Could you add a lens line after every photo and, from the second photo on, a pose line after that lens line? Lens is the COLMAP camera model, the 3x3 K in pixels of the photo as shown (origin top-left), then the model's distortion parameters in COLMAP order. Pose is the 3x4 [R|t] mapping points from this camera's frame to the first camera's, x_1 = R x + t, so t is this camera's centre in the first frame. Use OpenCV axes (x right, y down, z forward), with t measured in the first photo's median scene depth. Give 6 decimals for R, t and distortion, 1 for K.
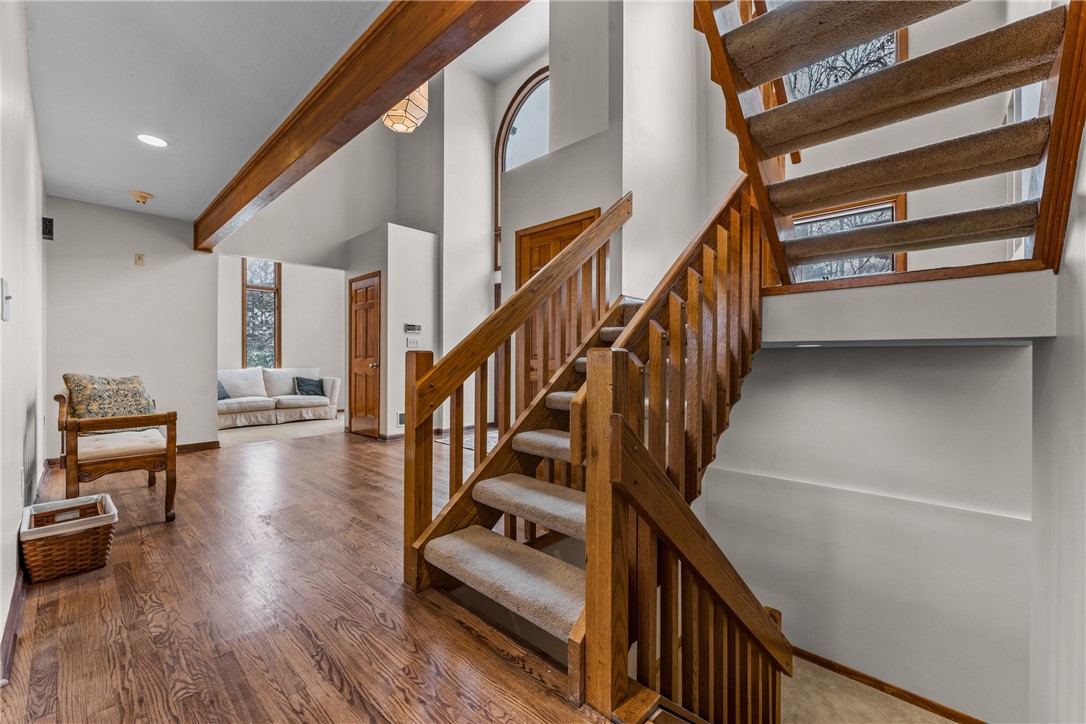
lens RADIAL K [[433.4, 0, 534.0], [0, 433.4, 362.7], [0, 0, 1]] dist [-0.002316, -0.000250]
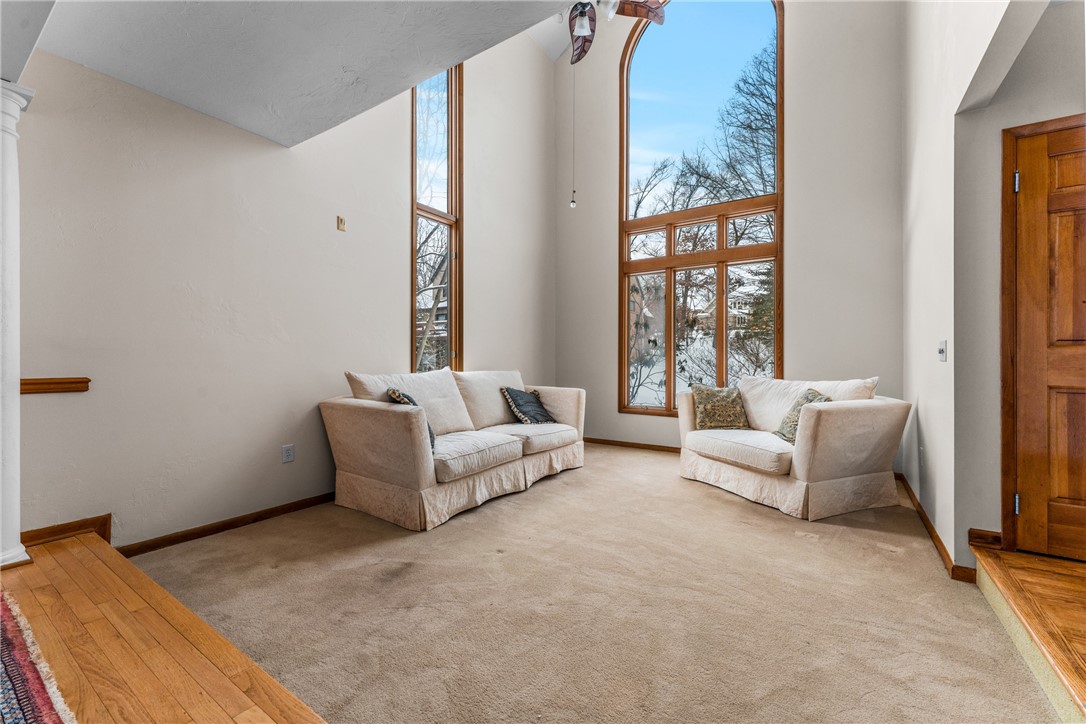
lens RADIAL K [[433.4, 0, 548.3], [0, 433.4, 358.3], [0, 0, 1]] dist [-0.002316, -0.000250]
pose [[0.981366, 0.011474, 0.191803, -0.663314], [-0.010187, 0.999918, -0.007695, 0.000916], [-0.191876, 0.005598, 0.981403, 0.525955]]
